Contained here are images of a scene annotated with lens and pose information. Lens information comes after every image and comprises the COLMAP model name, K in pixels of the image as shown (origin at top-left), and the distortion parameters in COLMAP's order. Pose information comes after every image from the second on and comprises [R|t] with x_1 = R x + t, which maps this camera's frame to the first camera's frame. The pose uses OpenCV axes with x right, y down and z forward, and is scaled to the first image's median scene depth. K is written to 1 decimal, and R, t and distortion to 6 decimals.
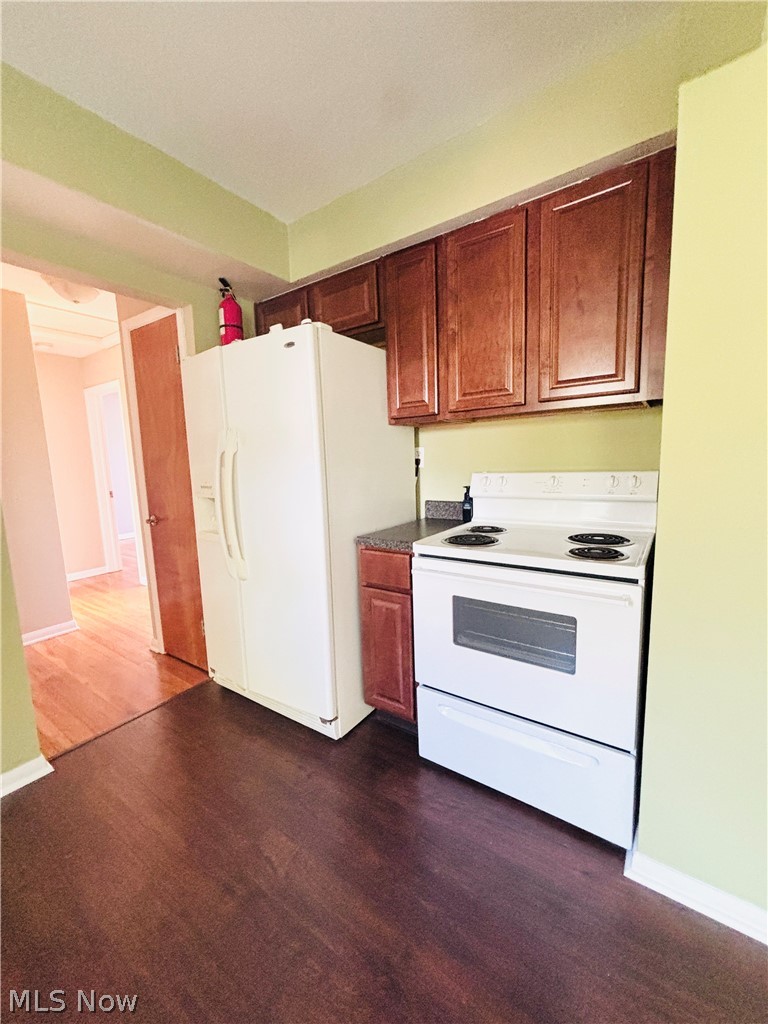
lens RADIAL K [[411.2, 0, 387.6], [0, 411.2, 512.9], [0, 0, 1]] dist [0.003192, -0.001060]
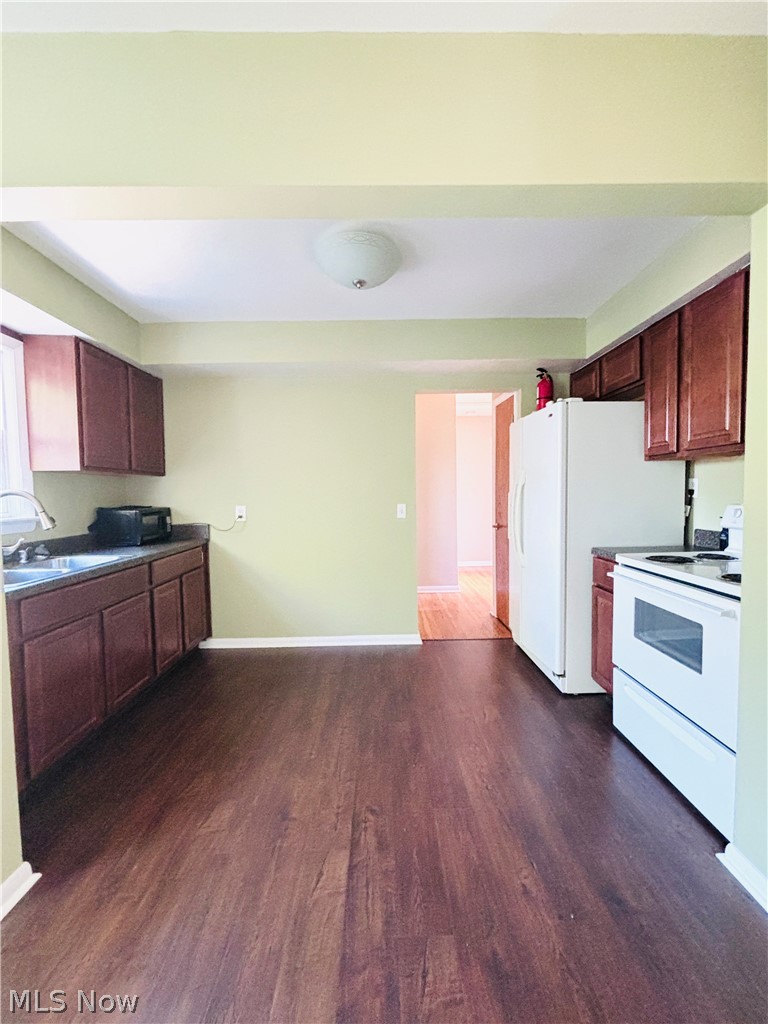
lens RADIAL K [[411.2, 0, 385.3], [0, 411.2, 509.6], [0, 0, 1]] dist [0.003192, -0.001060]
pose [[0.585230, 0.057525, -0.808824, 0.576812], [-0.109903, 0.993903, -0.008833, 0.021151], [0.803385, 0.094062, 0.587984, -0.321799]]
